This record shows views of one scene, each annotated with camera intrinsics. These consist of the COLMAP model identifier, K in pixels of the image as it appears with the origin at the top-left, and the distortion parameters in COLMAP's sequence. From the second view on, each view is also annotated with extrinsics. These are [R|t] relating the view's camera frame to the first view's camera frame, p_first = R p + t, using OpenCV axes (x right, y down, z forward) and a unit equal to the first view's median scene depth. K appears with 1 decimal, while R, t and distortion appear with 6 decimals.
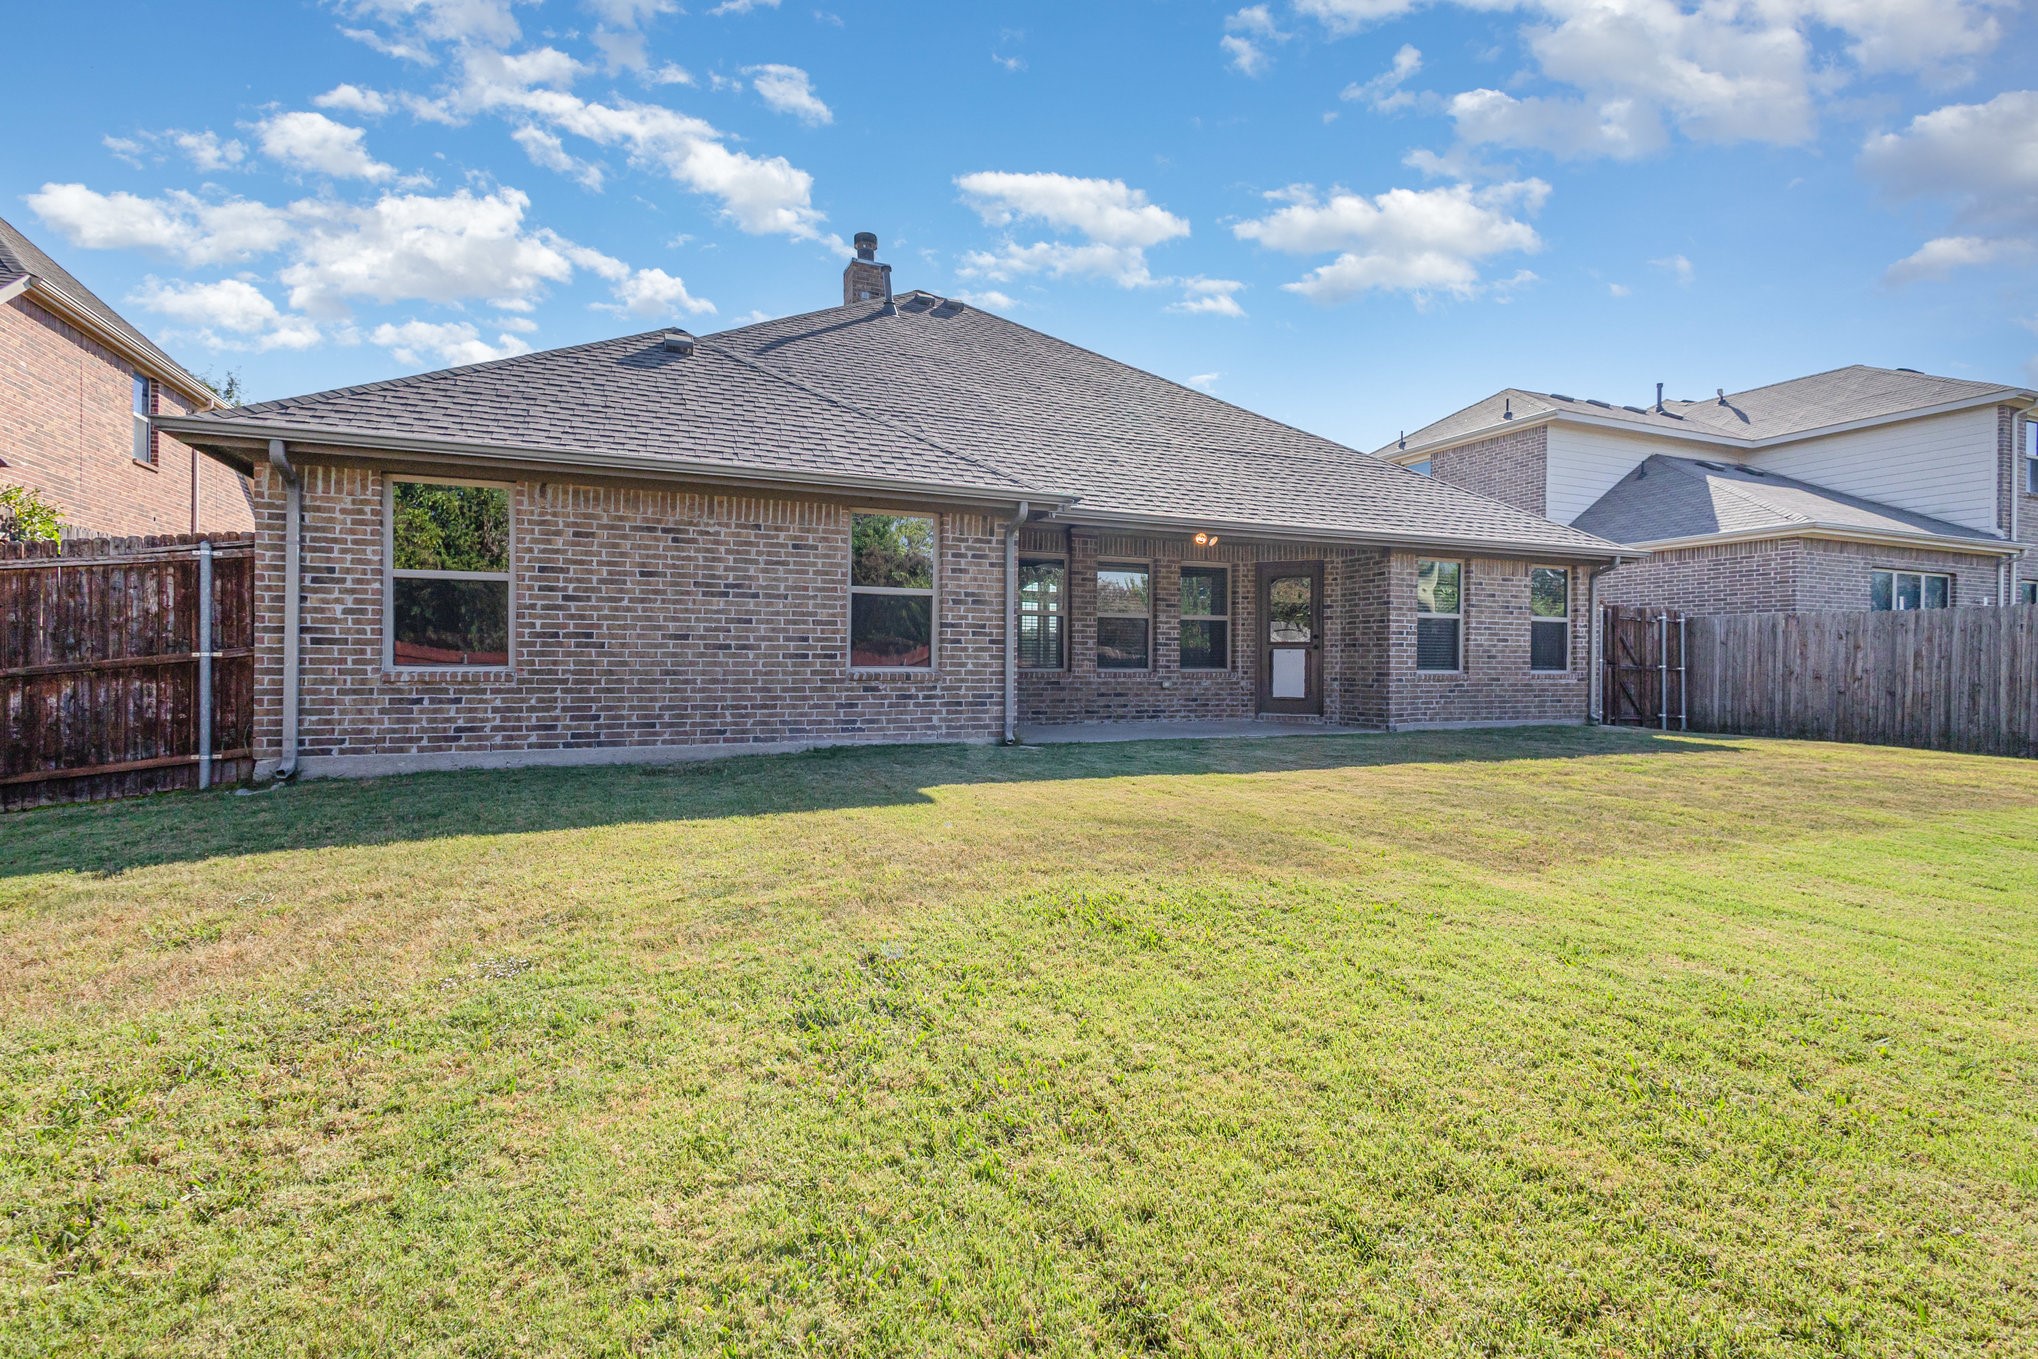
lens RADIAL K [[947.1, 0, 1016.4], [0, 947.1, 661.4], [0, 0, 1]] dist [0.006072, -0.000299]
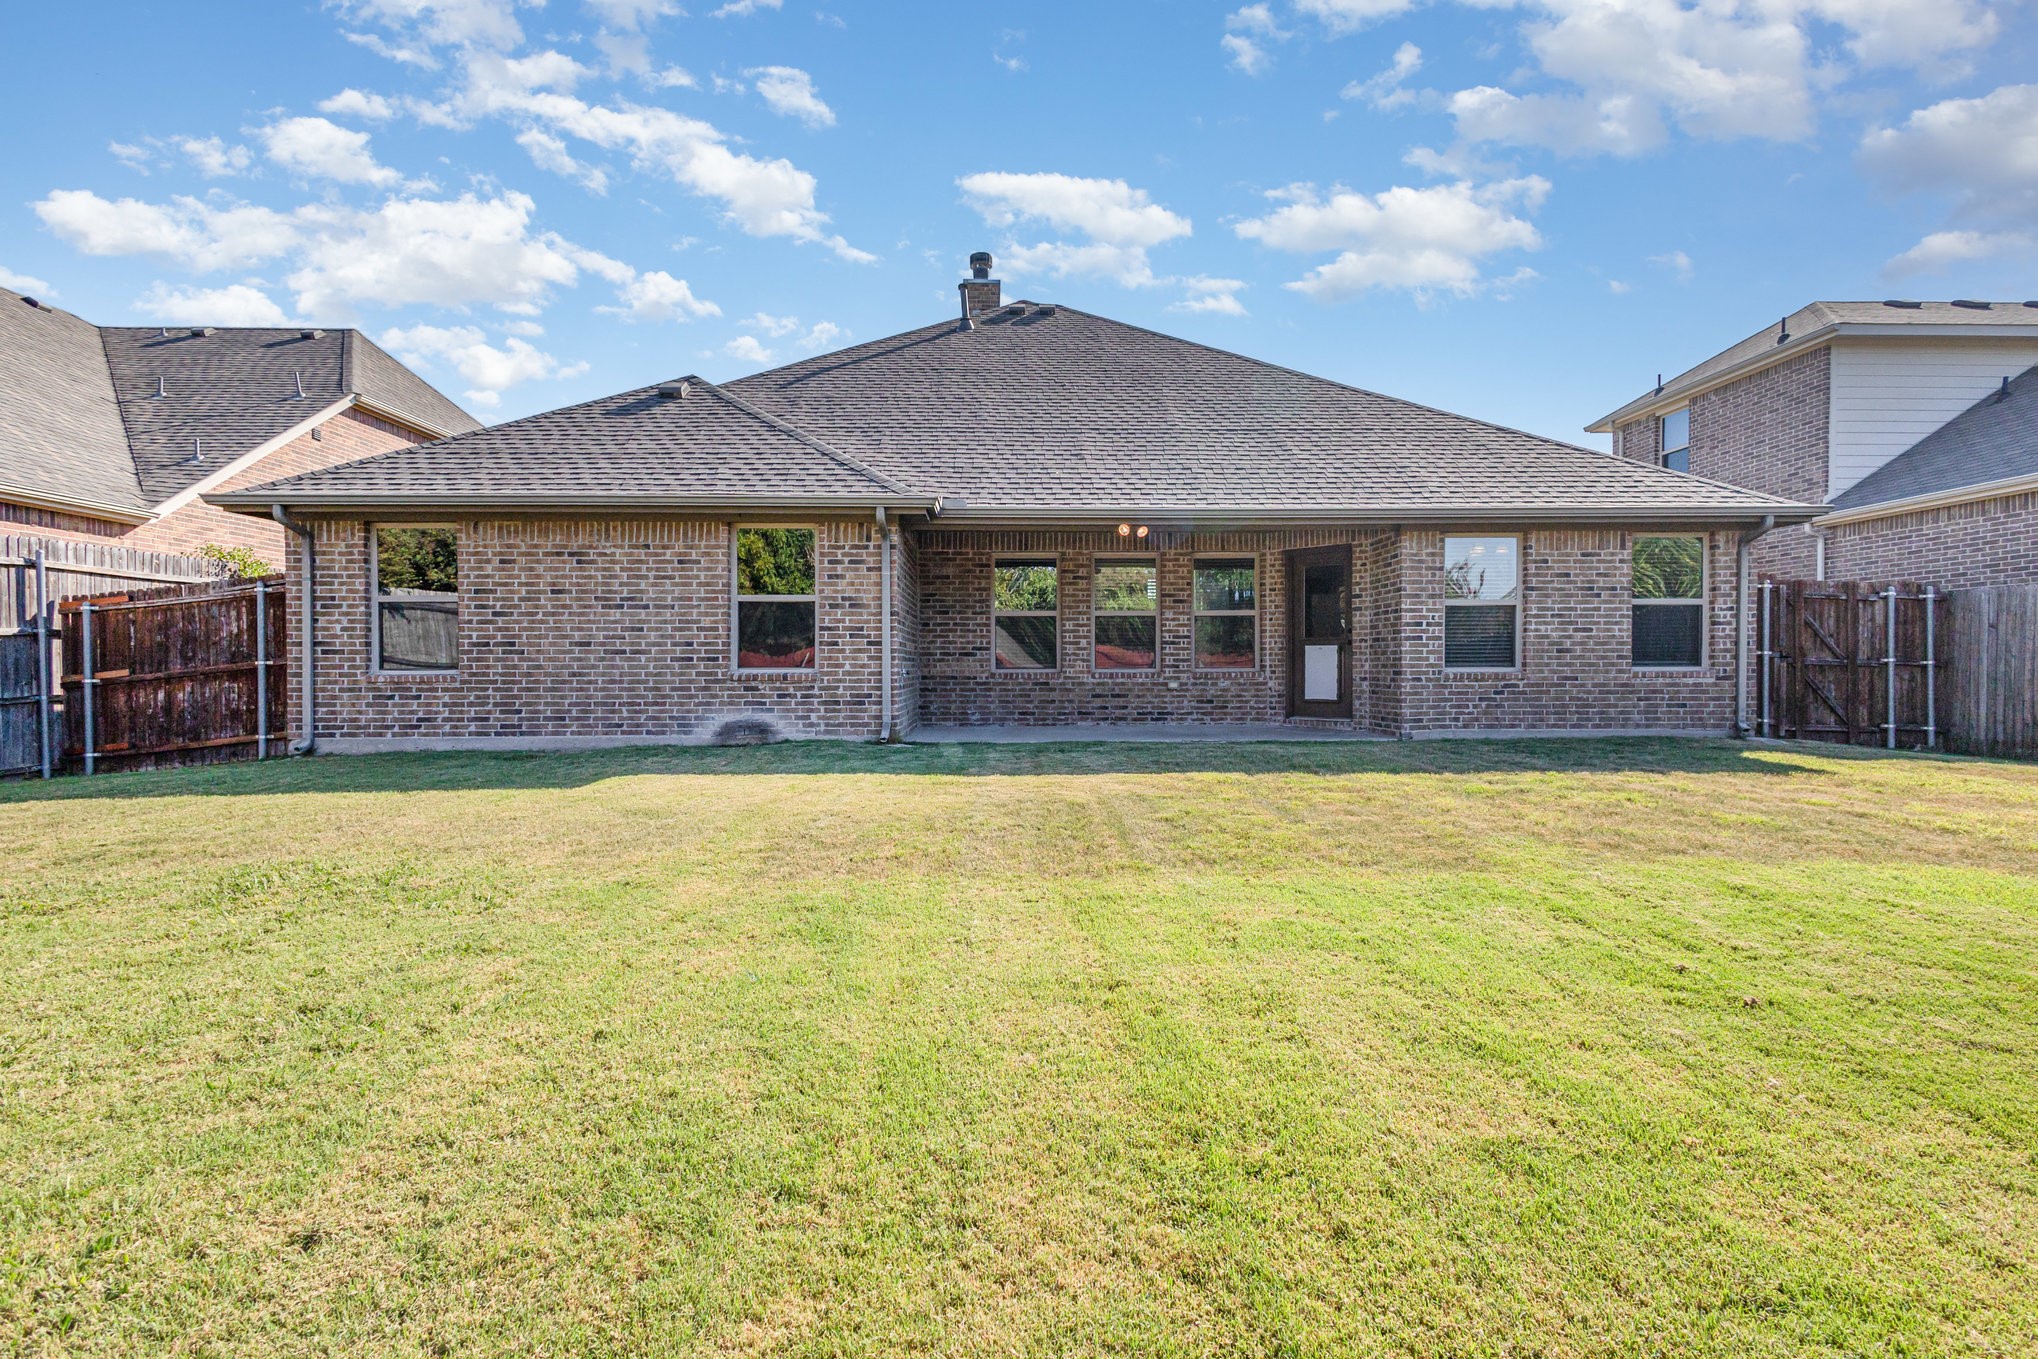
lens RADIAL K [[947.1, 0, 1016.4], [0, 947.1, 661.4], [0, 0, 1]] dist [0.006072, -0.000299]
pose [[0.926043, -0.010673, -0.377266, 0.590372], [0.009239, 0.999942, -0.005612, 0.007400], [0.377304, 0.001711, 0.926088, 0.113262]]
